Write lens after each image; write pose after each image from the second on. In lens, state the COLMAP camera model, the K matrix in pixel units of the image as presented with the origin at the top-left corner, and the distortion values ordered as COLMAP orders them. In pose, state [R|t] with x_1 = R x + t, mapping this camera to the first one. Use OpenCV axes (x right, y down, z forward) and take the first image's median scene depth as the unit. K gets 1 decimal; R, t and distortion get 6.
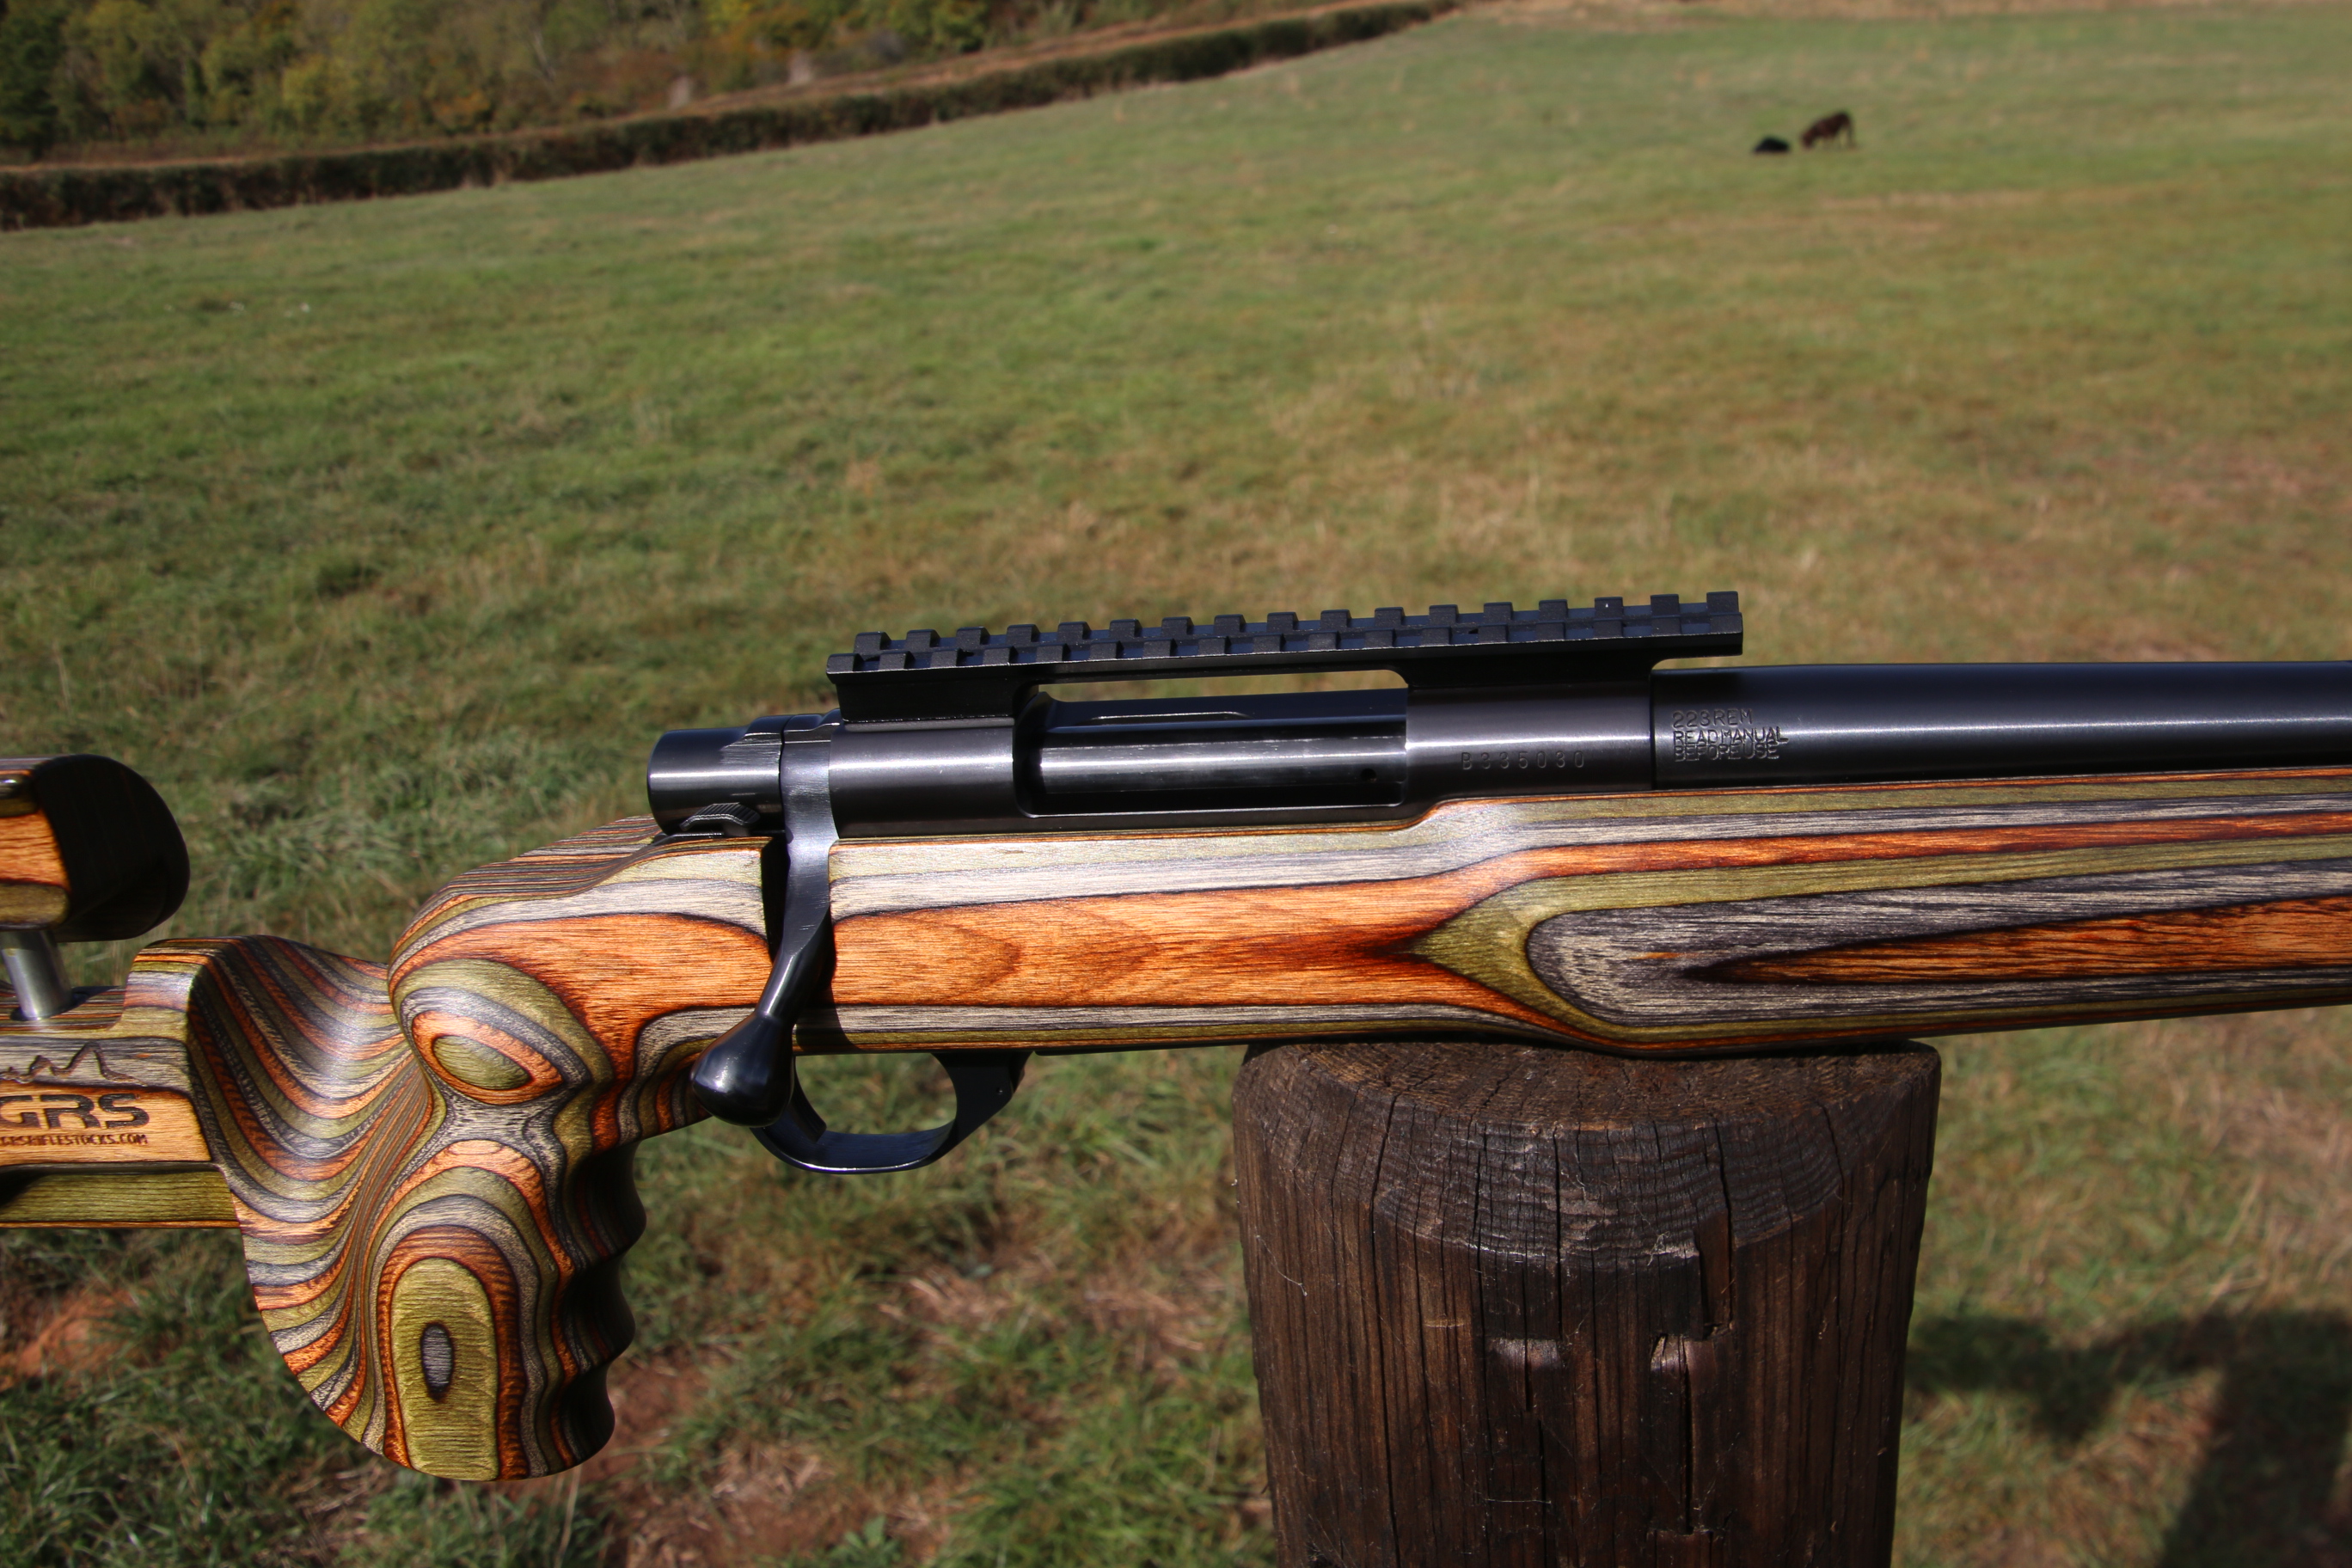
lens RADIAL K [[2075.0, 0, 1347.5], [0, 2075.0, 826.8], [0, 0, 1]] dist [-0.084695, 0.100005]
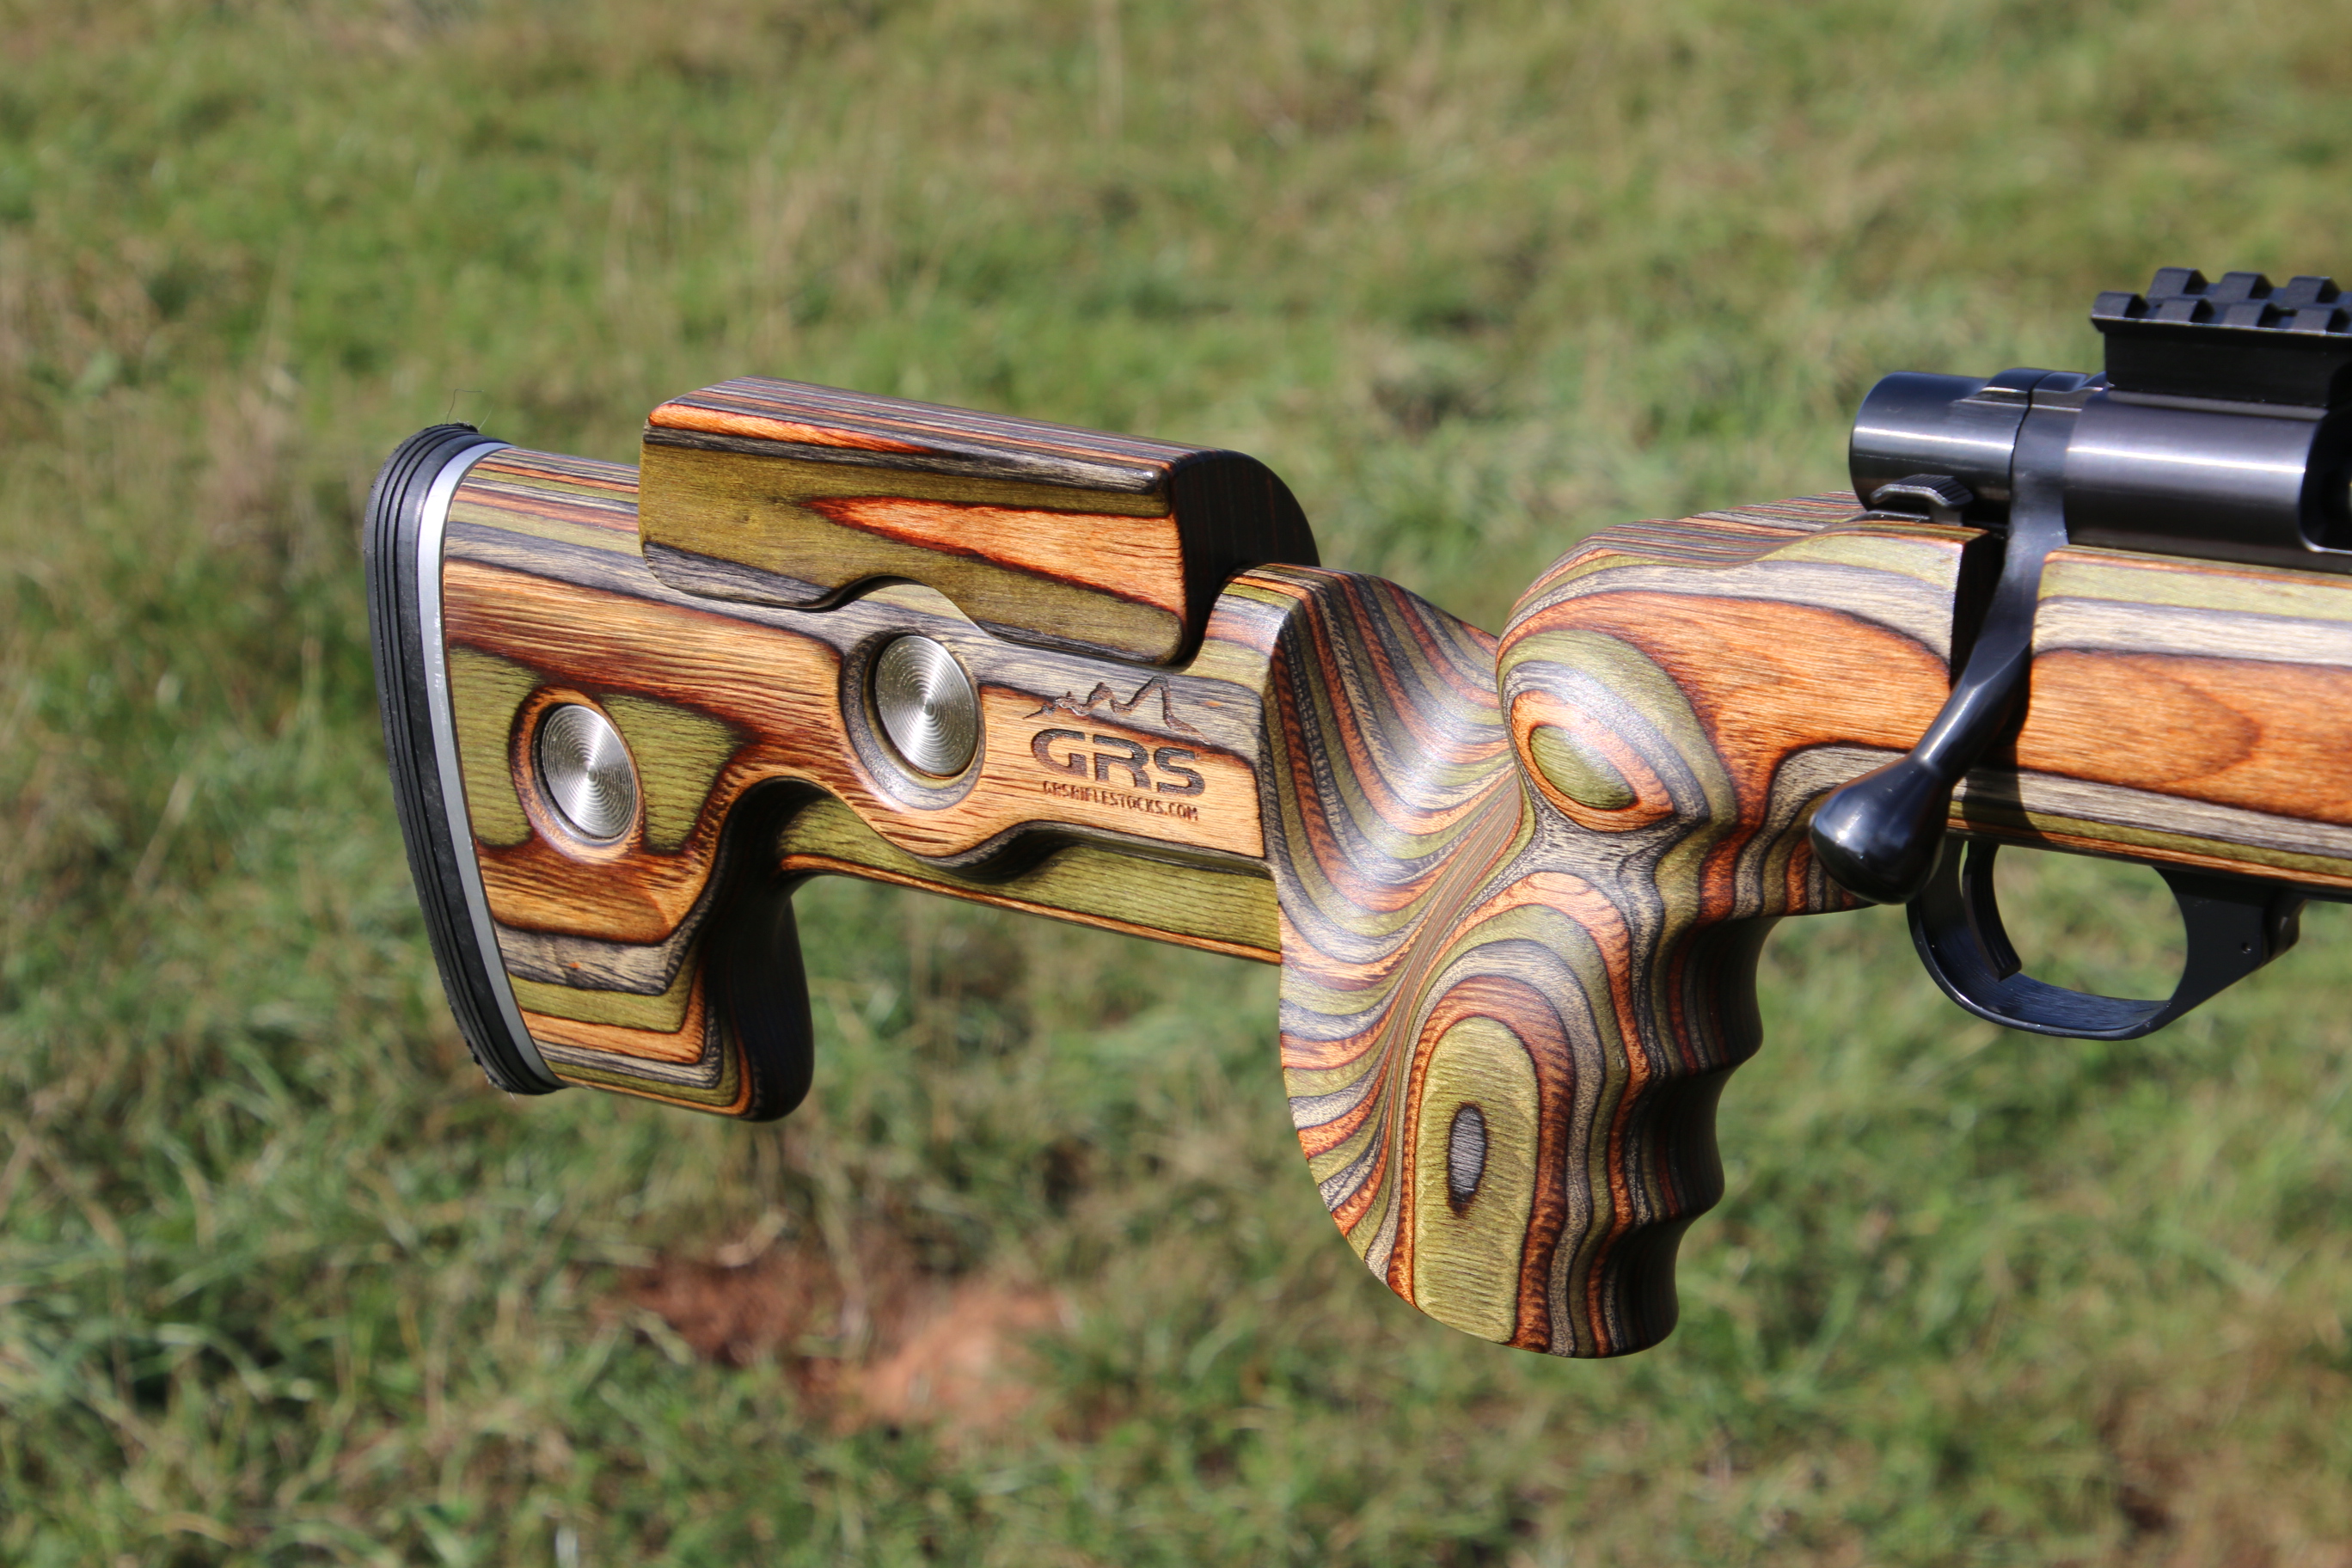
lens RADIAL K [[5472.8, 0, 1181.2], [0, 5472.8, 932.6], [0, 0, 1]] dist [0.460653, 0.048180]
pose [[0.828401, 0.190214, -0.526850, 0.567884], [-0.177075, 0.981270, 0.075852, 0.048175], [0.531410, 0.030456, 0.846567, -0.847402]]
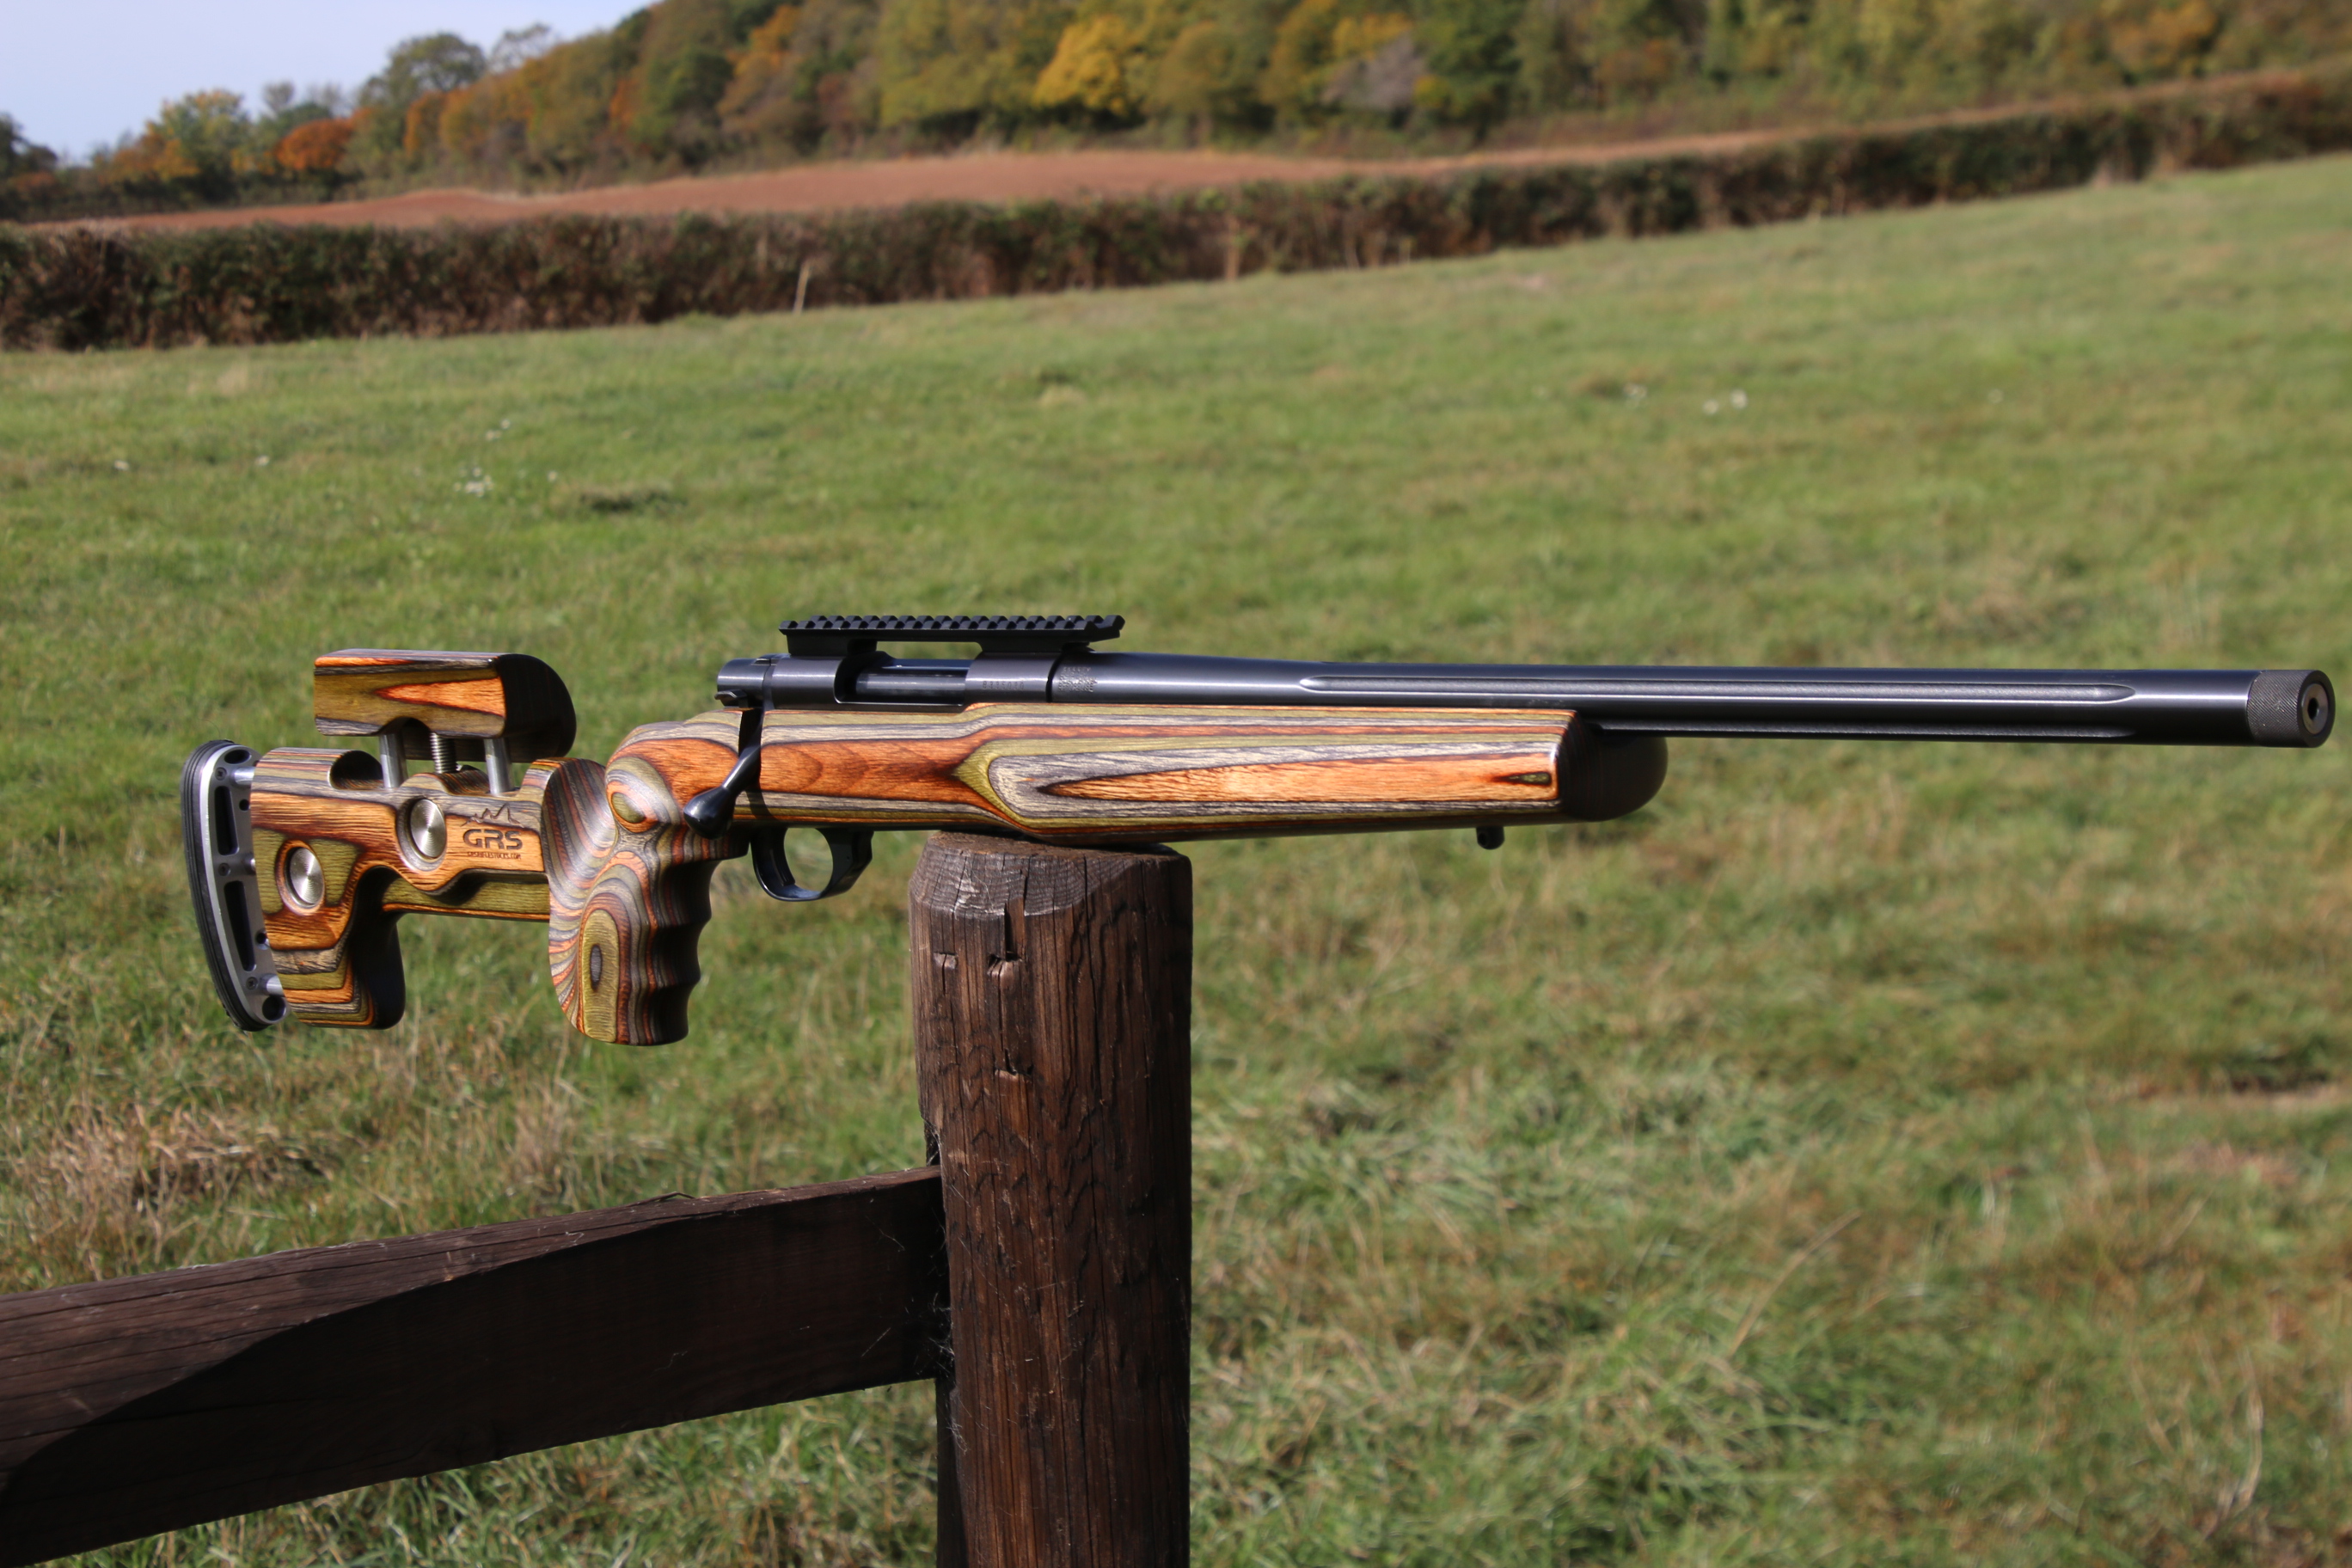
lens RADIAL K [[4266.2, 0, 1292.2], [0, 4266.2, 856.1], [0, 0, 1]] dist [0.197734, 1.613356]
pose [[0.825471, 0.095262, -0.556348, 2.597275], [-0.176107, 0.979920, -0.093506, 0.462579], [0.536269, 0.175164, 0.825671, -2.242210]]
